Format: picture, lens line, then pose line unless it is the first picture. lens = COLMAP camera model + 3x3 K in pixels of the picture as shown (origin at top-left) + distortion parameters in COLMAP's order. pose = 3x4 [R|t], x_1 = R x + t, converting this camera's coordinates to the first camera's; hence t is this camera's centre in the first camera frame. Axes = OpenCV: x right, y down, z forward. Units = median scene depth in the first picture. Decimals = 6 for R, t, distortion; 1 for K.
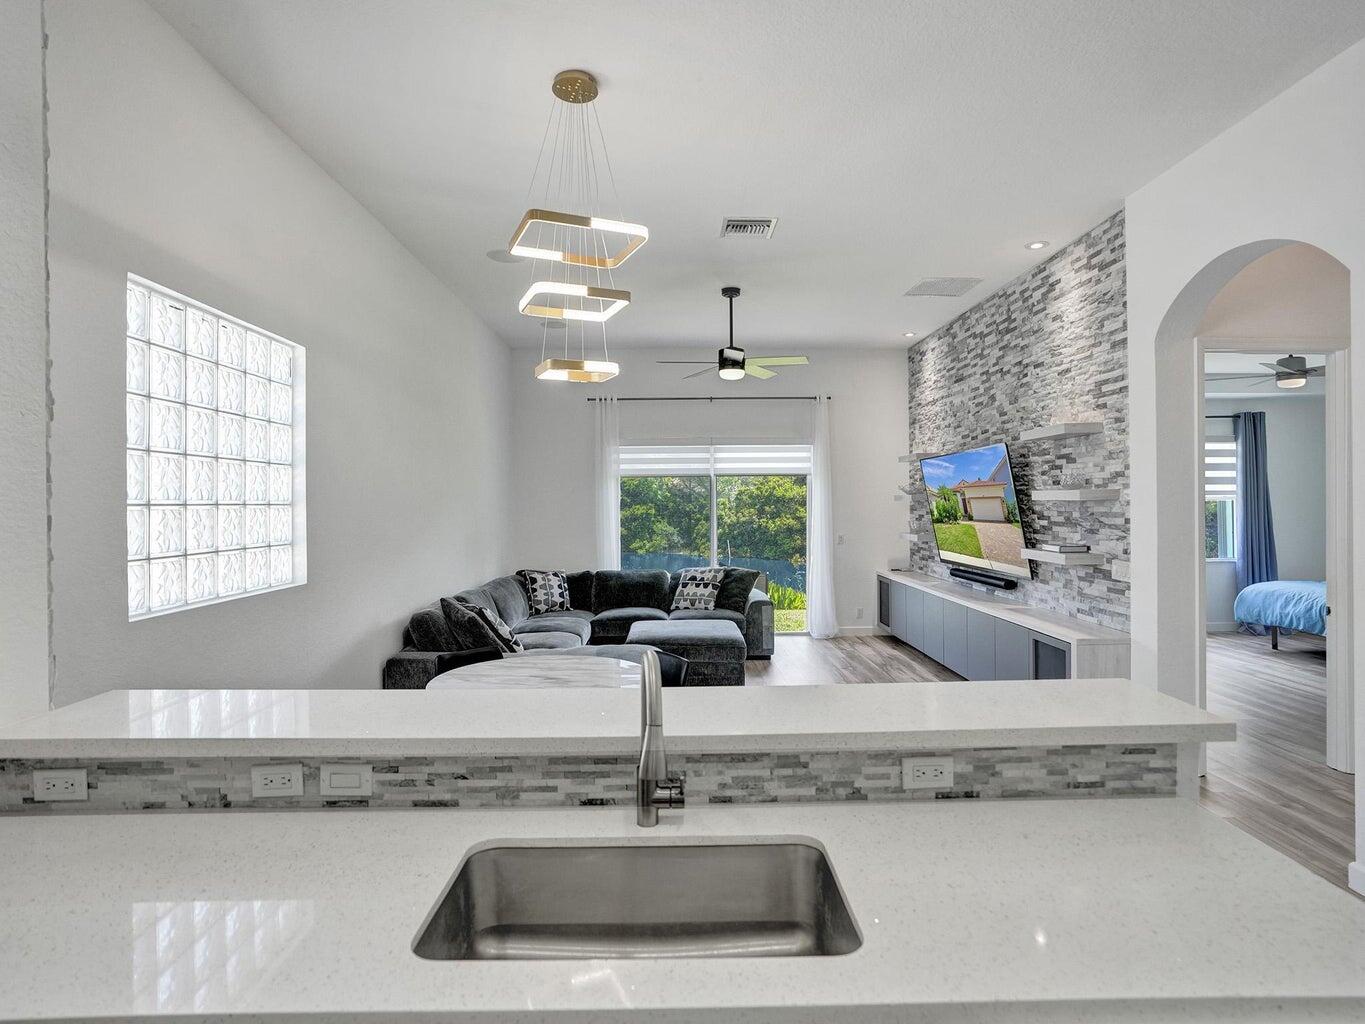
lens RADIAL K [[728.7, 0, 679.2], [0, 728.7, 497.5], [0, 0, 1]] dist [-0.053460, 0.024604]
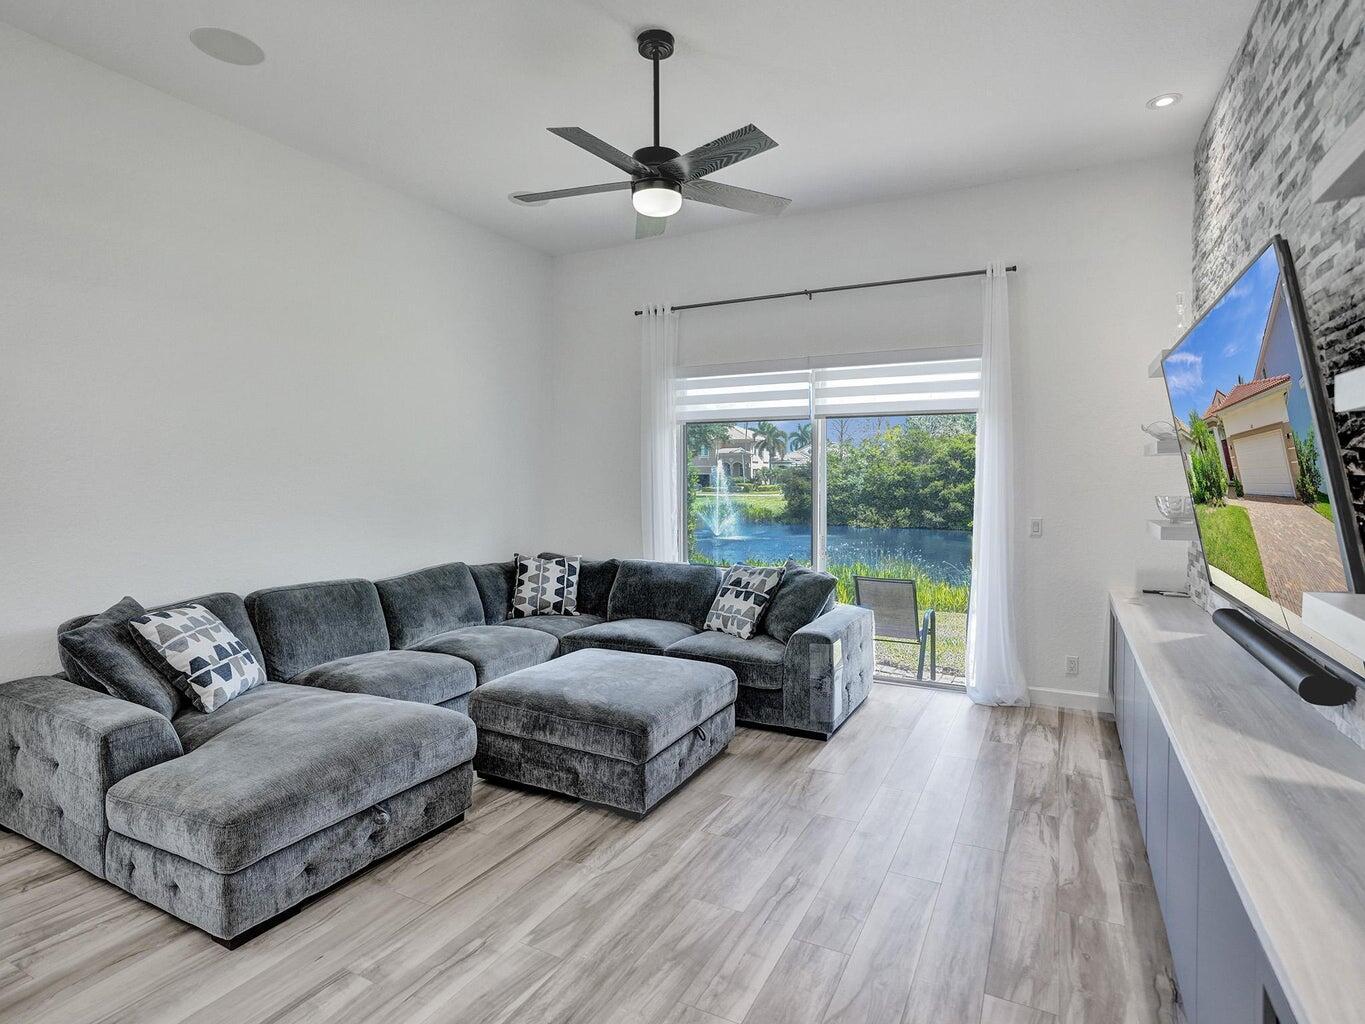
lens RADIAL K [[728.7, 0, 679.2], [0, 728.7, 497.5], [0, 0, 1]] dist [-0.053460, 0.024604]
pose [[0.880533, 0.019921, -0.473566, 0.280910], [-0.002353, 0.999288, 0.037661, 0.017369], [0.473979, -0.032047, 0.879953, 0.463150]]
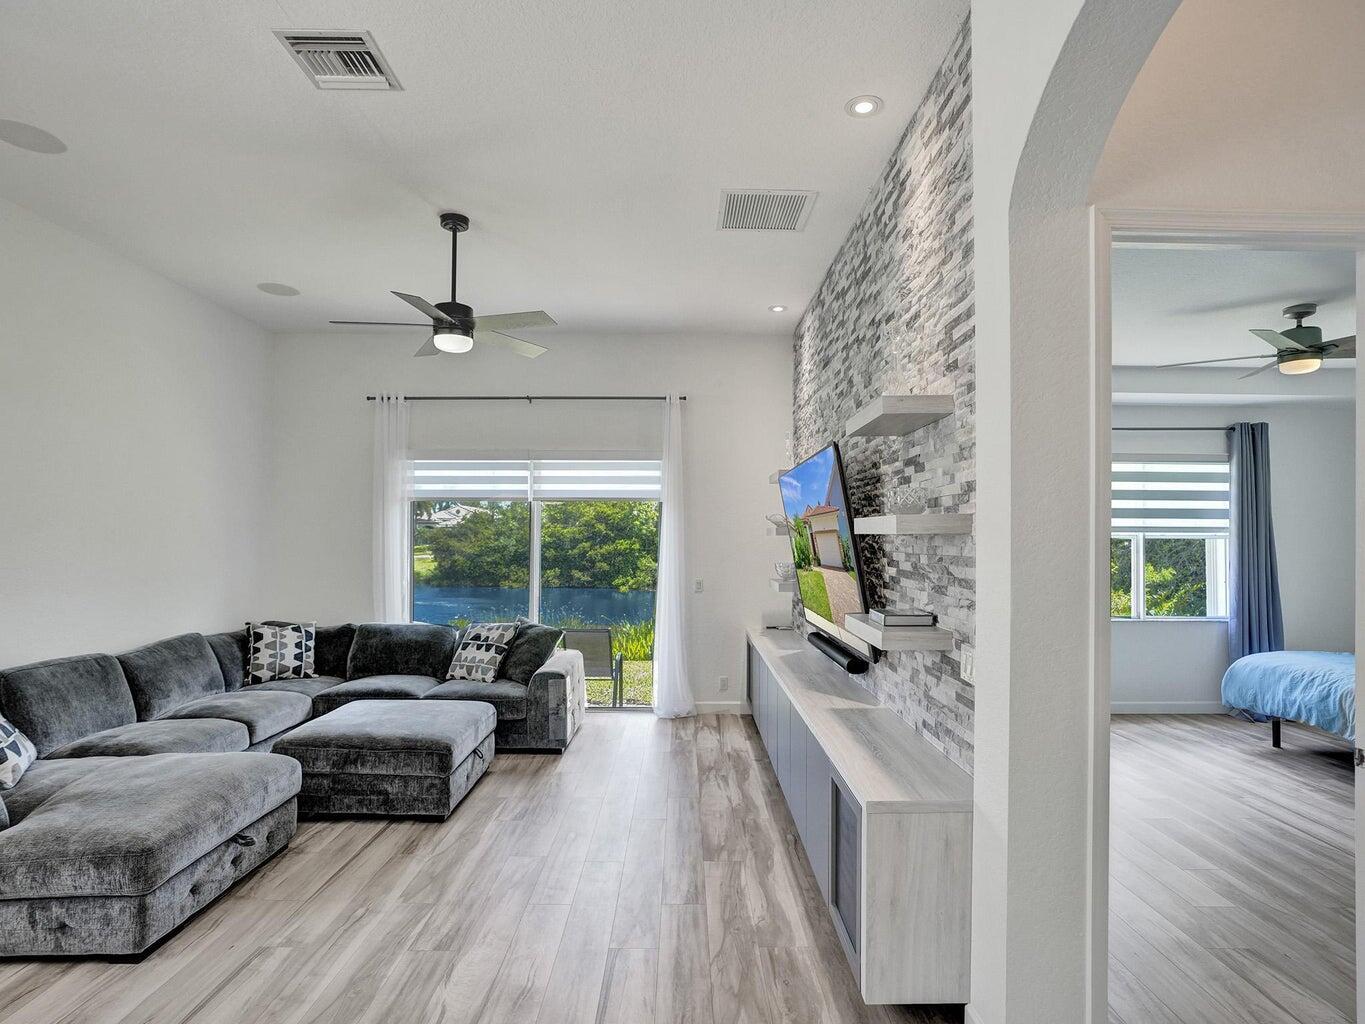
lens RADIAL K [[734.7, 0, 685.2], [0, 734.7, 530.4], [0, 0, 1]] dist [-0.055657, 0.024437]
pose [[0.999904, 0.011664, -0.007507, 0.247798], [-0.011688, 0.999926, -0.003226, 0.002985], [0.007469, 0.003314, 0.999967, 0.276551]]
